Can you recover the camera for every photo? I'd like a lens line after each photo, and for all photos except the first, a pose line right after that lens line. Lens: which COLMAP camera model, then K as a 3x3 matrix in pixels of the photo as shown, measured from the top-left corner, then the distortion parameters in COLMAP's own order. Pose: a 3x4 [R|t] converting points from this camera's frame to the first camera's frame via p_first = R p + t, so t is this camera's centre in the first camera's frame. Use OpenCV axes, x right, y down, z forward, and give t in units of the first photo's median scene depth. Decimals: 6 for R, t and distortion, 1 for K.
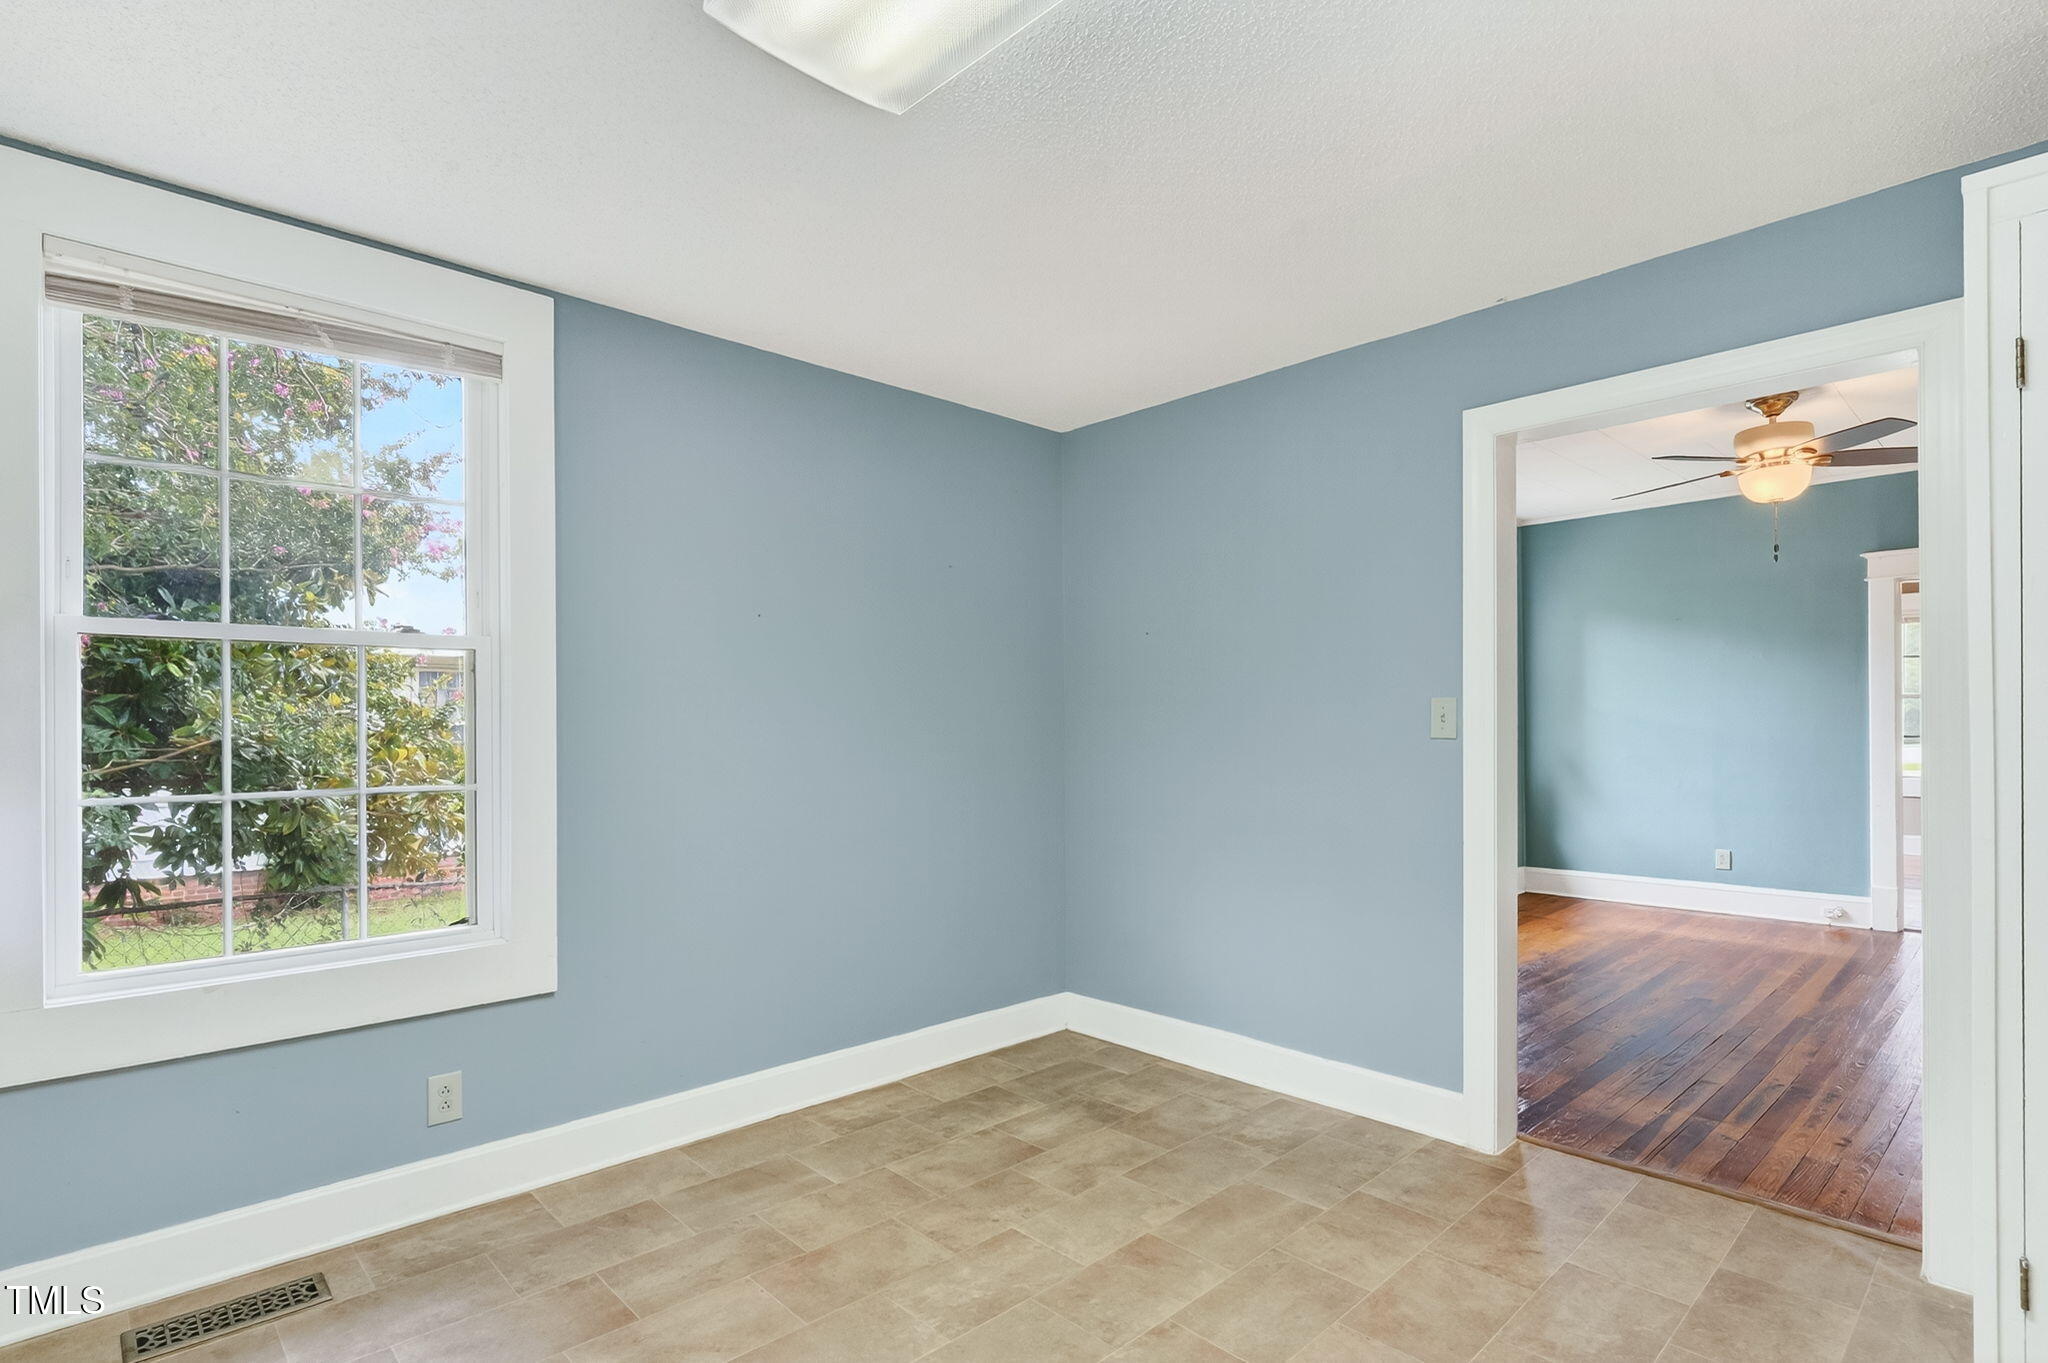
lens RADIAL K [[1013.3, 0, 1020.0], [0, 1013.3, 728.5], [0, 0, 1]] dist [-0.001068, -0.000219]
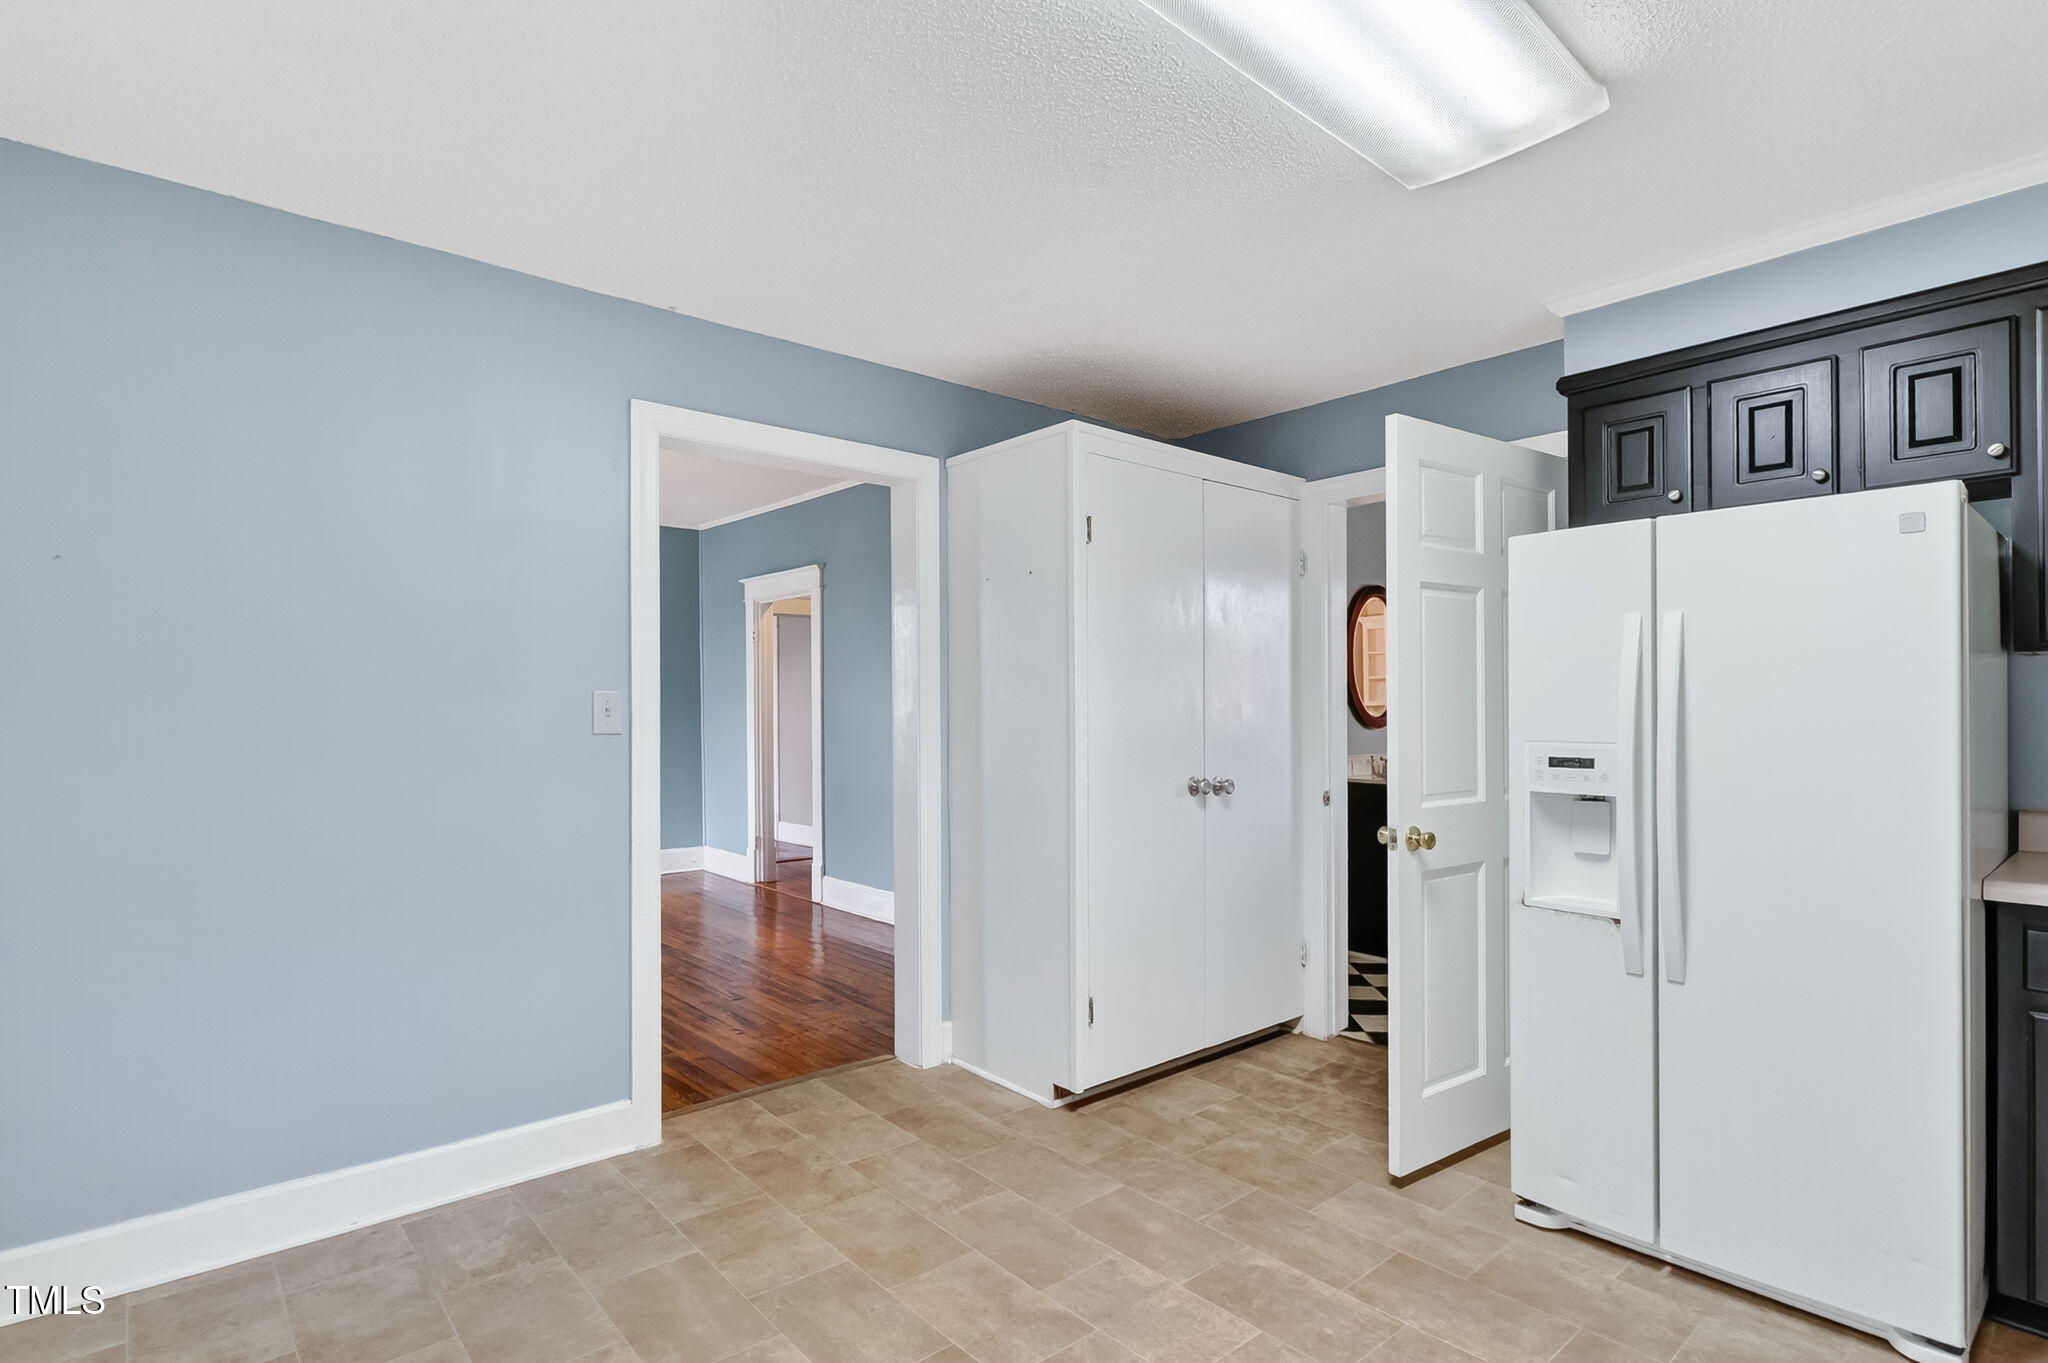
lens RADIAL K [[1013.3, 0, 1020.0], [0, 1013.3, 728.5], [0, 0, 1]] dist [-0.001068, -0.000219]
pose [[0.042907, -0.005848, 0.999062, -0.555960], [0.002962, 0.999979, 0.005726, 0.001312], [-0.999075, 0.002714, 0.042924, 0.628766]]
